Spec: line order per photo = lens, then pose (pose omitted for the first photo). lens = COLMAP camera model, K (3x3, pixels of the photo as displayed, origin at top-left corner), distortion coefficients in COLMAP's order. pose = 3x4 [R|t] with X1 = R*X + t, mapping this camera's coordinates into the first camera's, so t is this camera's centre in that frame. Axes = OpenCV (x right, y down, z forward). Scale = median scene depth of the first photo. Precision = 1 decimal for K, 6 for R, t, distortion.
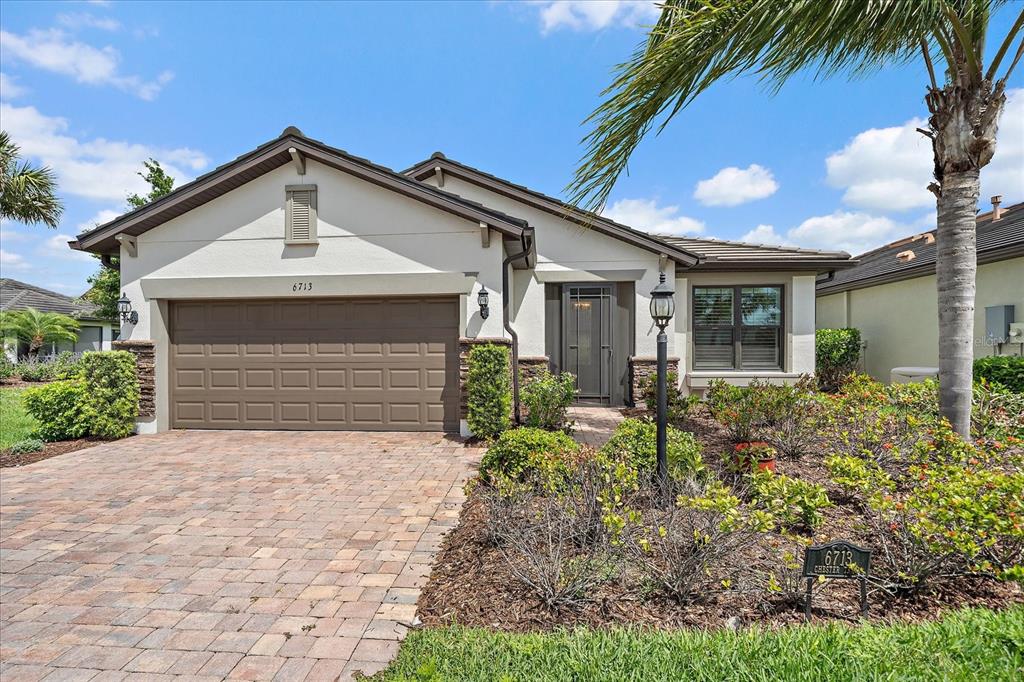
lens RADIAL K [[418.3, 0, 512.1], [0, 418.3, 342.5], [0, 0, 1]] dist [0.000847, -0.000062]
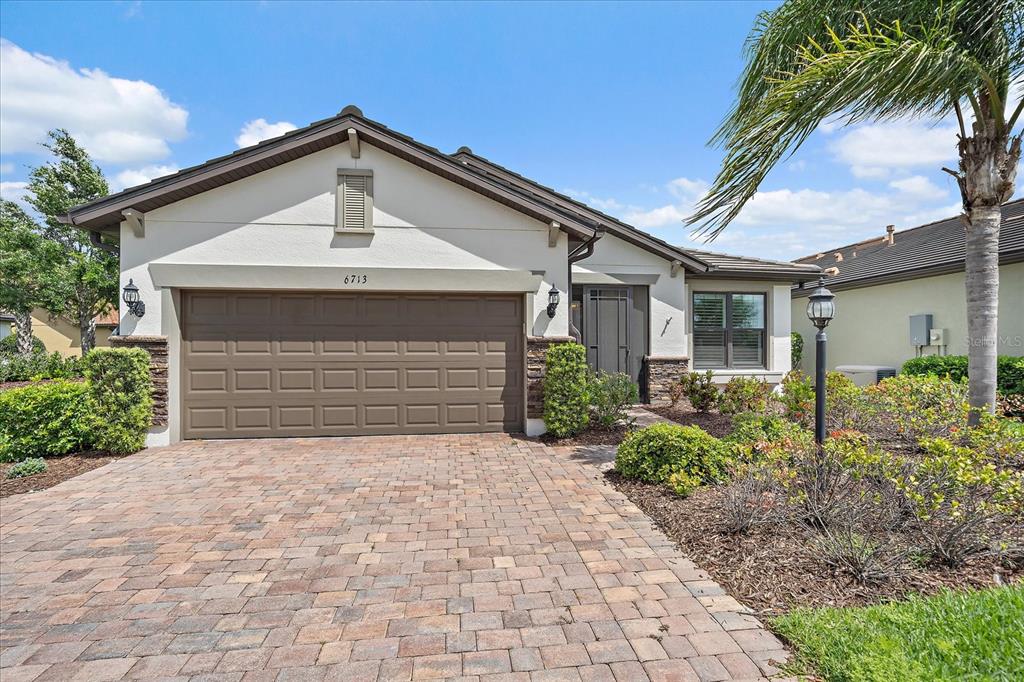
lens RADIAL K [[418.3, 0, 507.0], [0, 418.3, 338.9], [0, 0, 1]] dist [0.000847, -0.000062]
pose [[0.981756, 0.008568, 0.189953, -0.346828], [-0.006563, 0.999916, -0.011181, 0.006102], [-0.190032, 0.009731, 0.981730, 0.034018]]
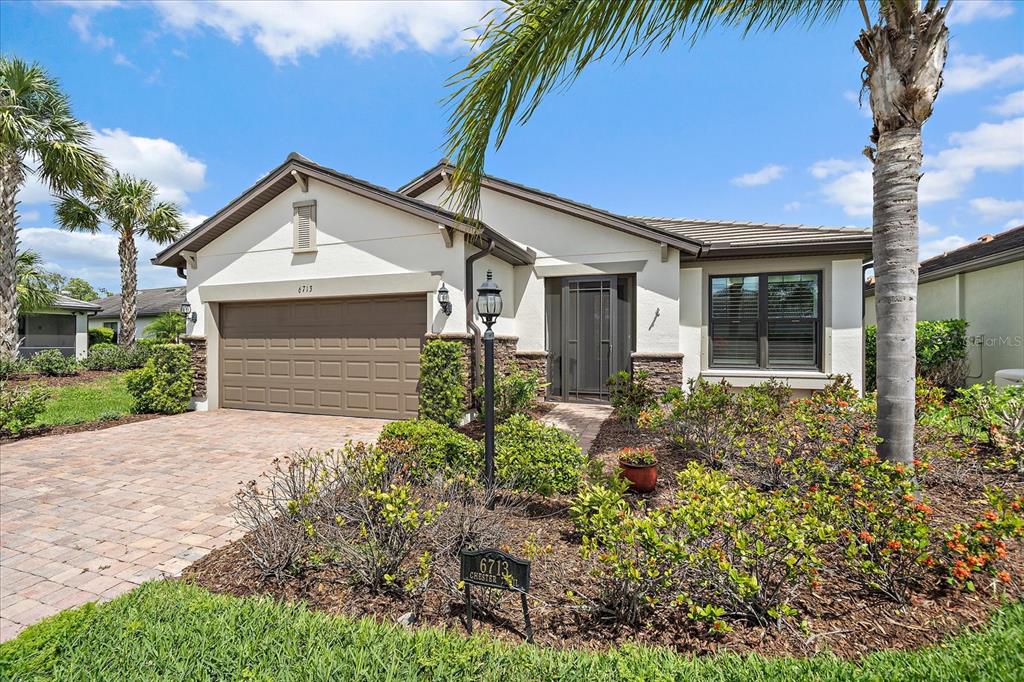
lens RADIAL K [[415.9, 0, 517.5], [0, 415.9, 333.7], [0, 0, 1]] dist [-0.000488, 0.000287]
pose [[0.970849, -0.000674, -0.239691, 0.340855], [-0.000605, 0.999986, -0.005260, -0.004947], [0.239691, 0.005252, 0.970835, 0.027015]]
